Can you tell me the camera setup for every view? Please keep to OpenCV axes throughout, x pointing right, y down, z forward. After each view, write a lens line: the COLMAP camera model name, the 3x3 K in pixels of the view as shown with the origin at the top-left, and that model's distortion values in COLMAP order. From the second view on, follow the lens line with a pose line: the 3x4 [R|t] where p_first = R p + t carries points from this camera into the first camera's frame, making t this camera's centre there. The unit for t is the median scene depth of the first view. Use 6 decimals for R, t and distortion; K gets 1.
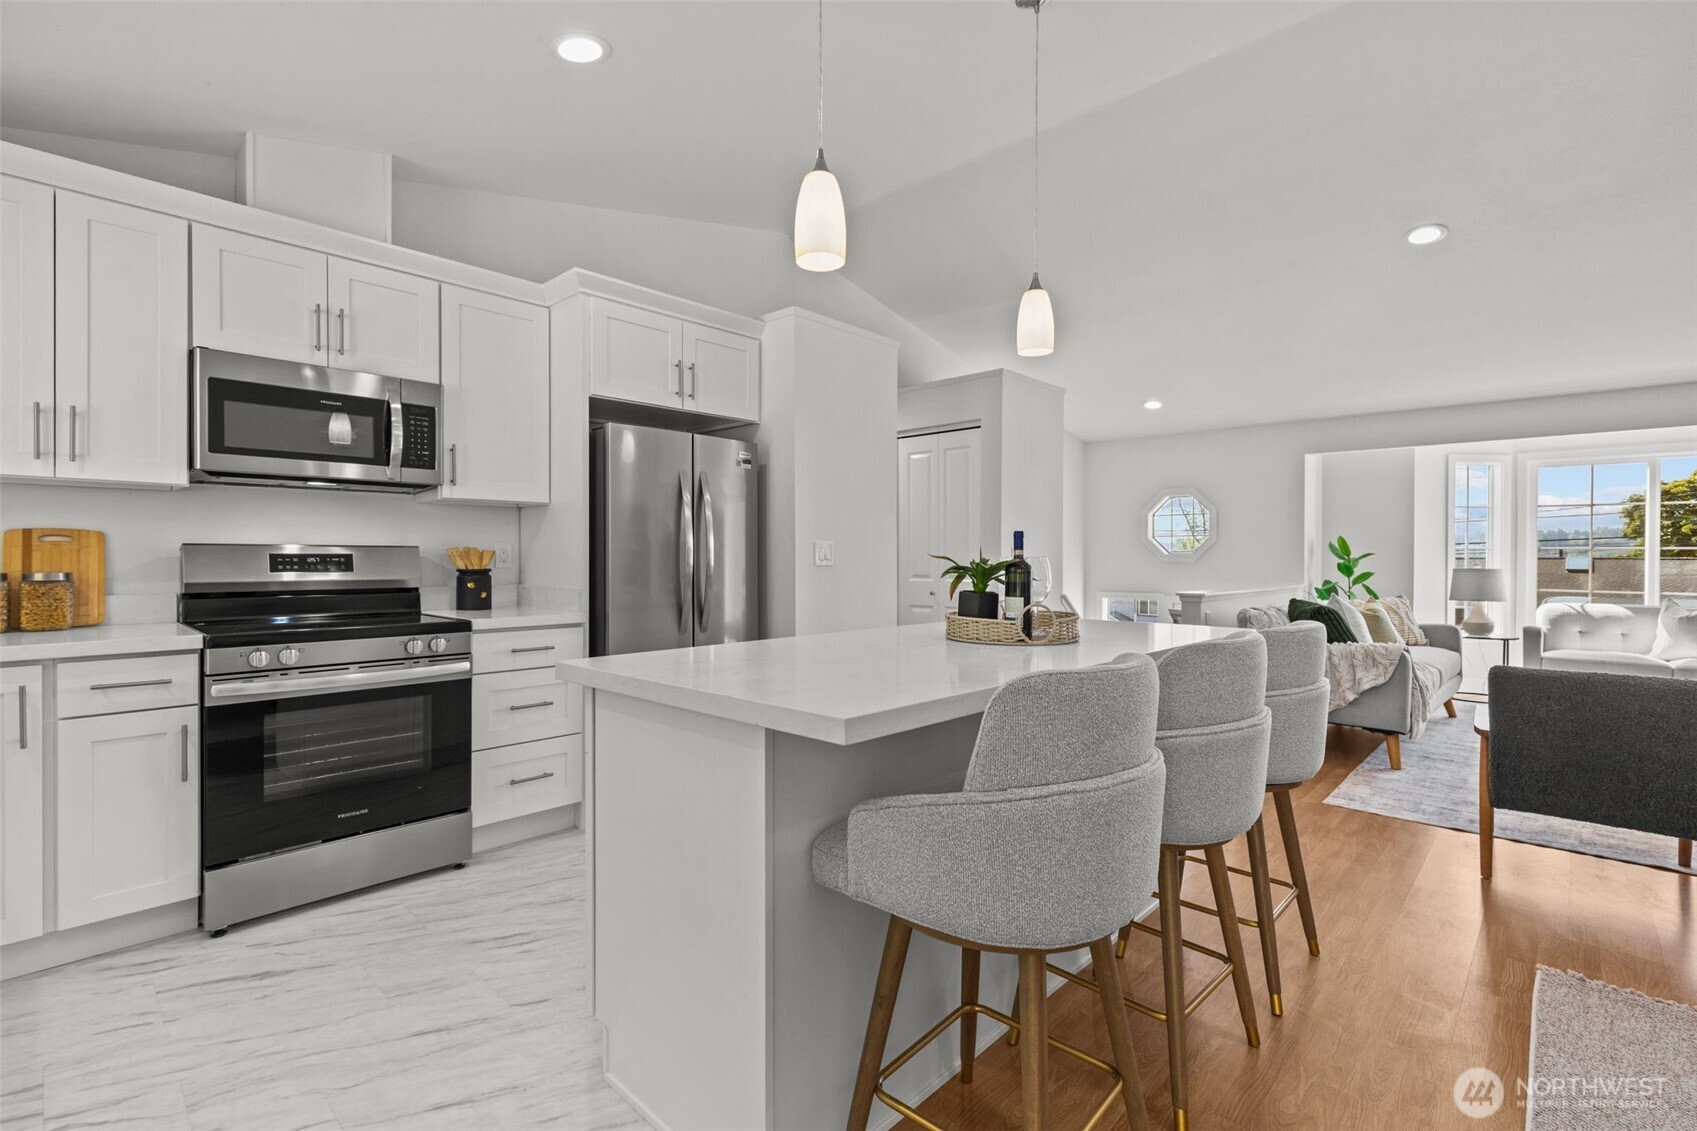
lens RADIAL K [[758.4, 0, 860.2], [0, 758.4, 556.8], [0, 0, 1]] dist [0.000519, -0.000086]
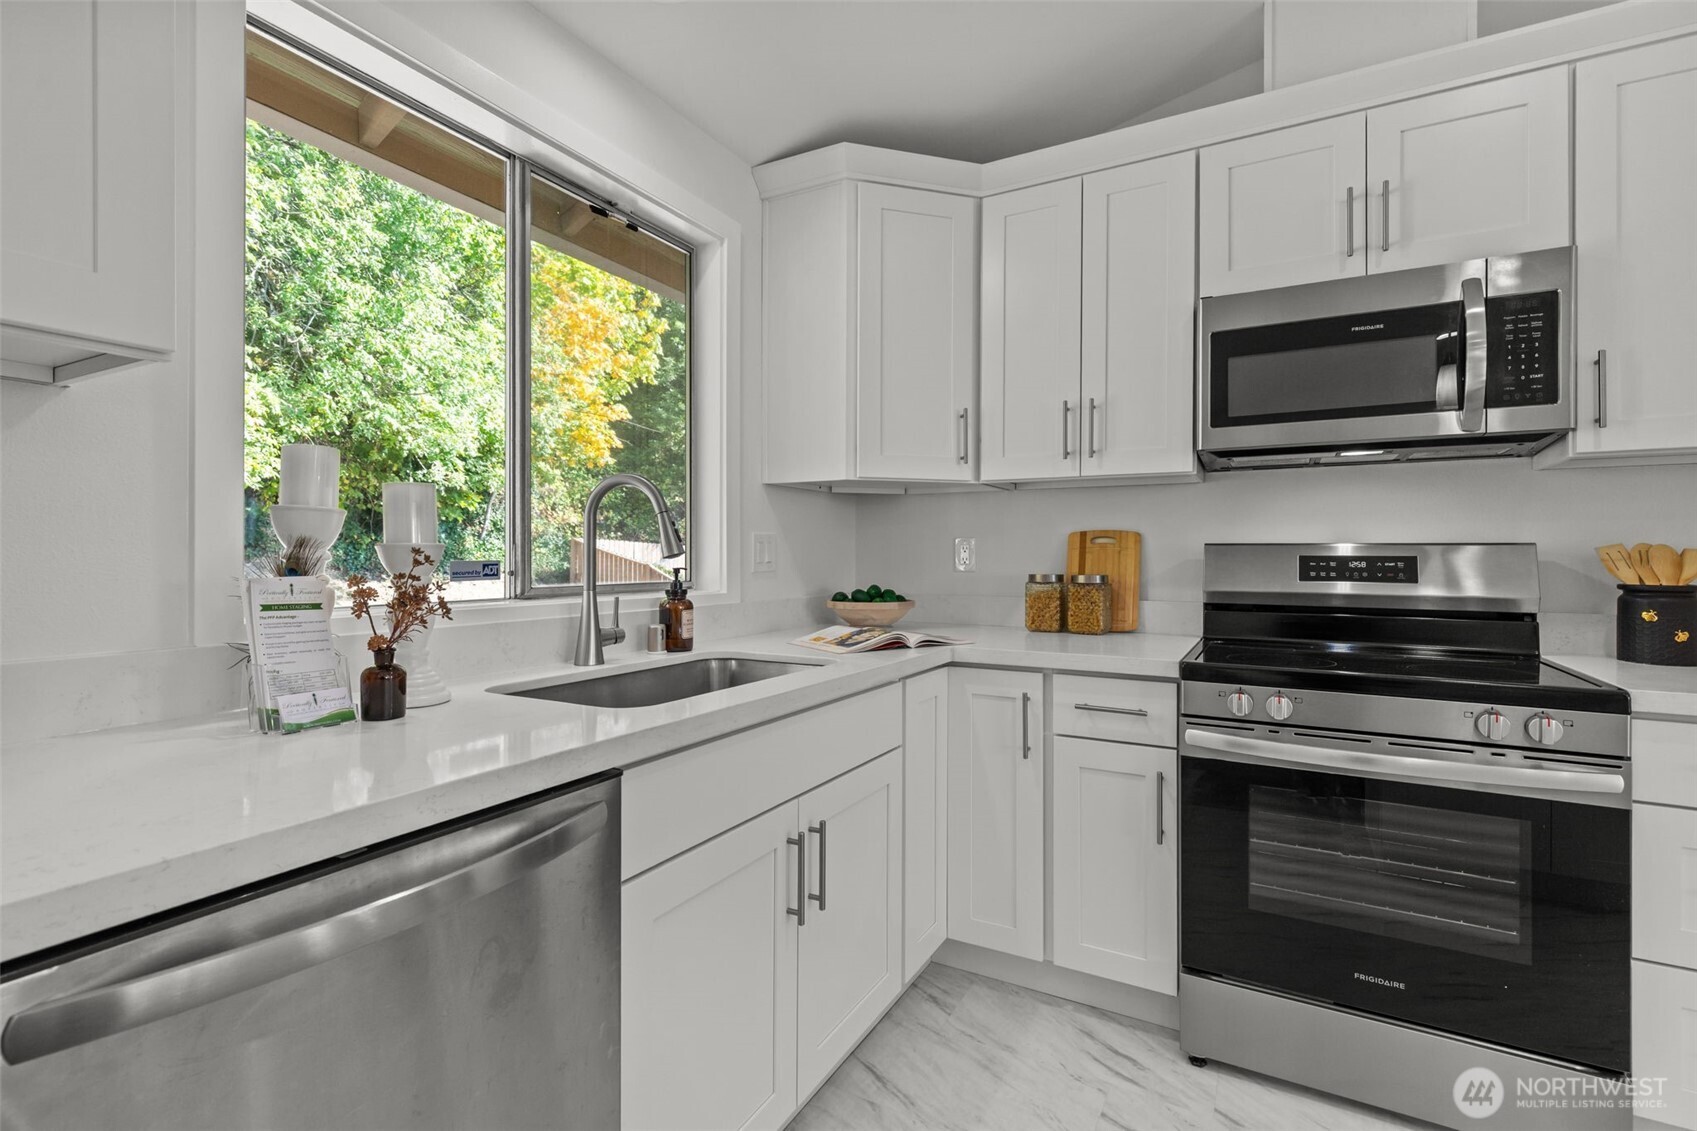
lens RADIAL K [[769.0, 0, 857.3], [0, 769.0, 552.8], [0, 0, 1]] dist [0.003436, 0.000124]
pose [[0.243871, -0.005925, -0.969790, -0.163957], [-0.005425, 0.999957, -0.007474, 0.001002], [0.969793, 0.007084, 0.243828, 0.430111]]
